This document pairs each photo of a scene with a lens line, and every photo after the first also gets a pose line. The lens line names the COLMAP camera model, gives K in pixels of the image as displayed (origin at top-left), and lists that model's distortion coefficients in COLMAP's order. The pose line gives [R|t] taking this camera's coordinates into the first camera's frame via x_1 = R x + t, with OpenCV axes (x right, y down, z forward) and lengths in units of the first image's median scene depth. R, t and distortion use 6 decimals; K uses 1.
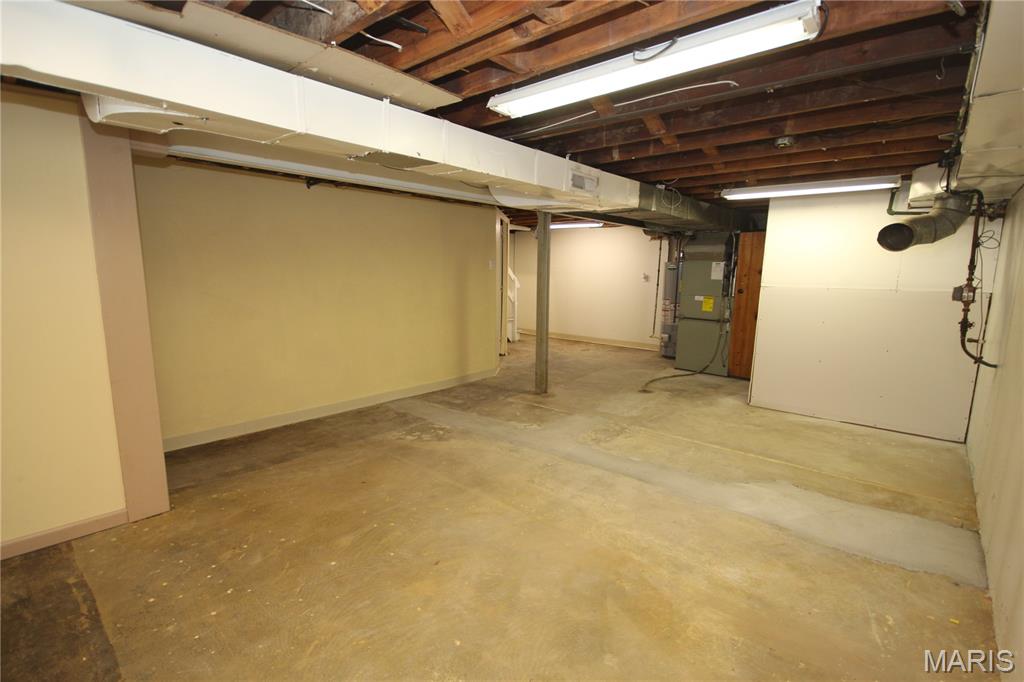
lens RADIAL K [[473.5, 0, 512.0], [0, 473.5, 341.0], [0, 0, 1]] dist [0.016106, -0.014675]
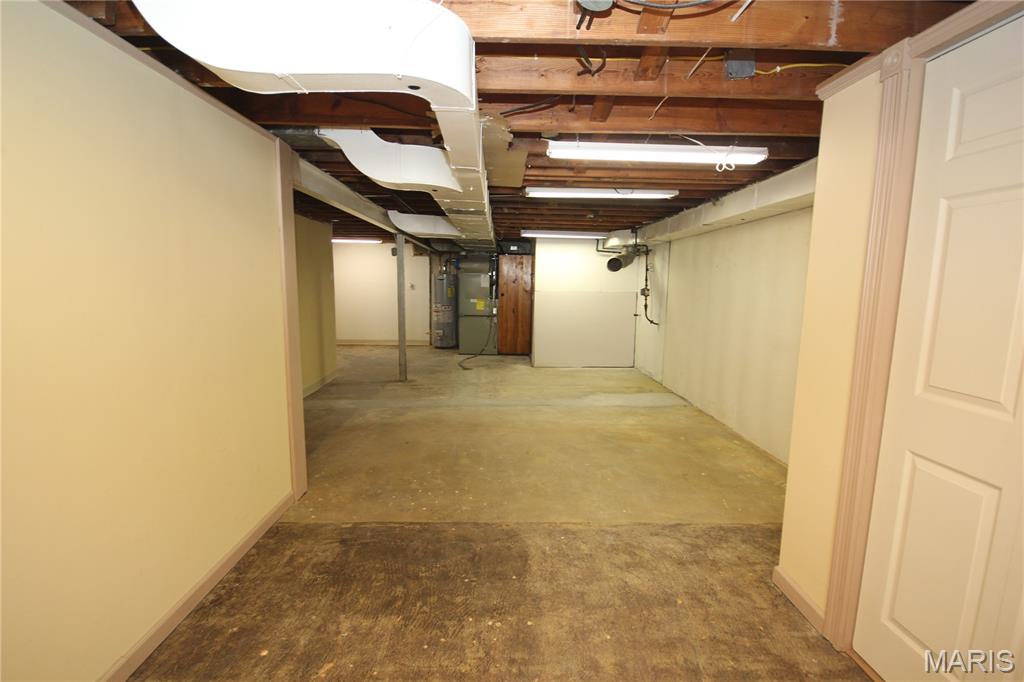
lens RADIAL K [[473.5, 0, 512.0], [0, 473.5, 341.0], [0, 0, 1]] dist [0.016106, -0.014675]
pose [[0.735844, -0.086427, 0.671613, -0.757573], [0.098164, 0.994959, 0.020486, 0.015067], [-0.669999, 0.050854, 0.740619, -0.144641]]
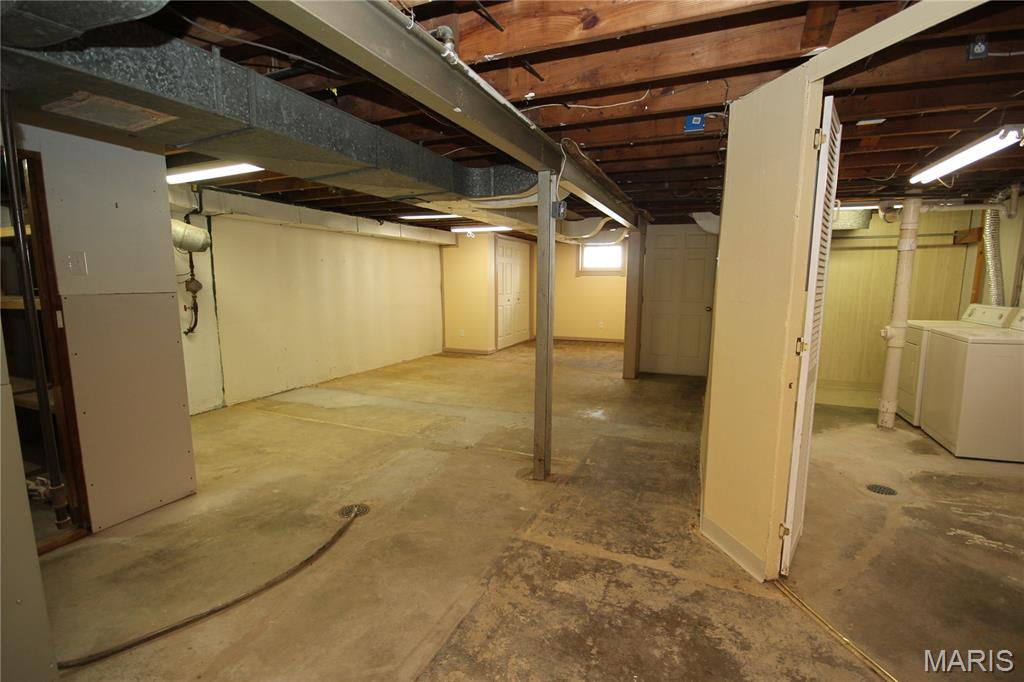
lens RADIAL K [[473.5, 0, 512.0], [0, 473.5, 341.0], [0, 0, 1]] dist [0.016106, -0.014675]
pose [[-0.948941, 0.023175, -0.314601, 0.389718], [-0.063135, 0.963167, 0.261387, -0.289689], [0.309071, 0.267903, -0.912526, 2.054521]]
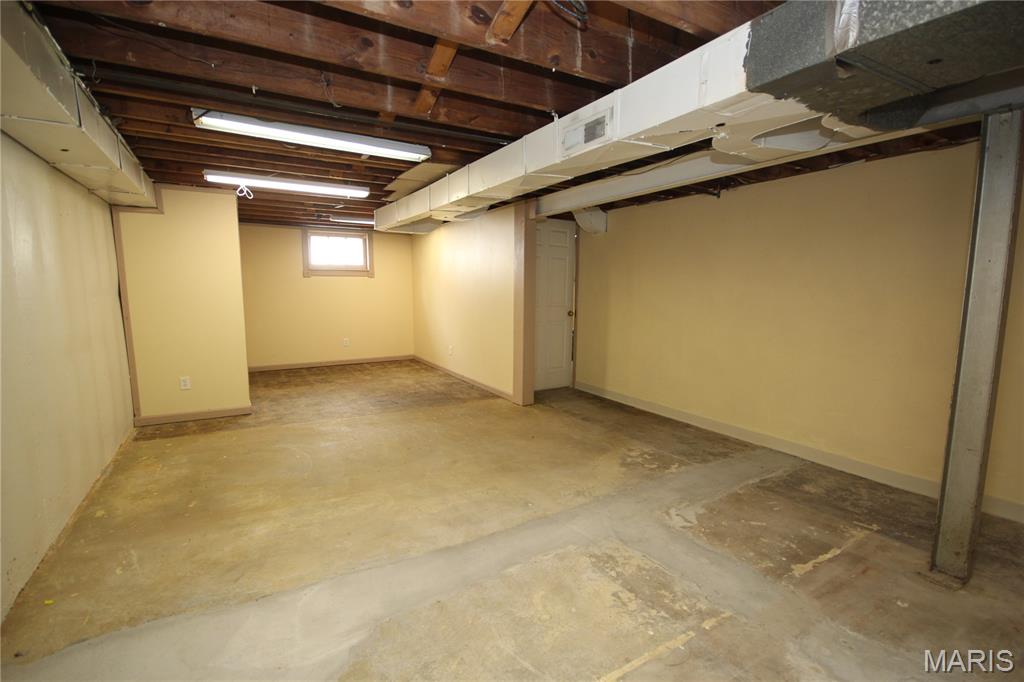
lens RADIAL K [[473.5, 0, 512.0], [0, 473.5, 341.0], [0, 0, 1]] dist [0.016106, -0.014675]
pose [[-0.310658, 0.091647, -0.946093, 0.733391], [-0.150884, 0.977966, 0.144278, -0.113975], [0.938470, 0.187571, -0.289985, 1.010727]]
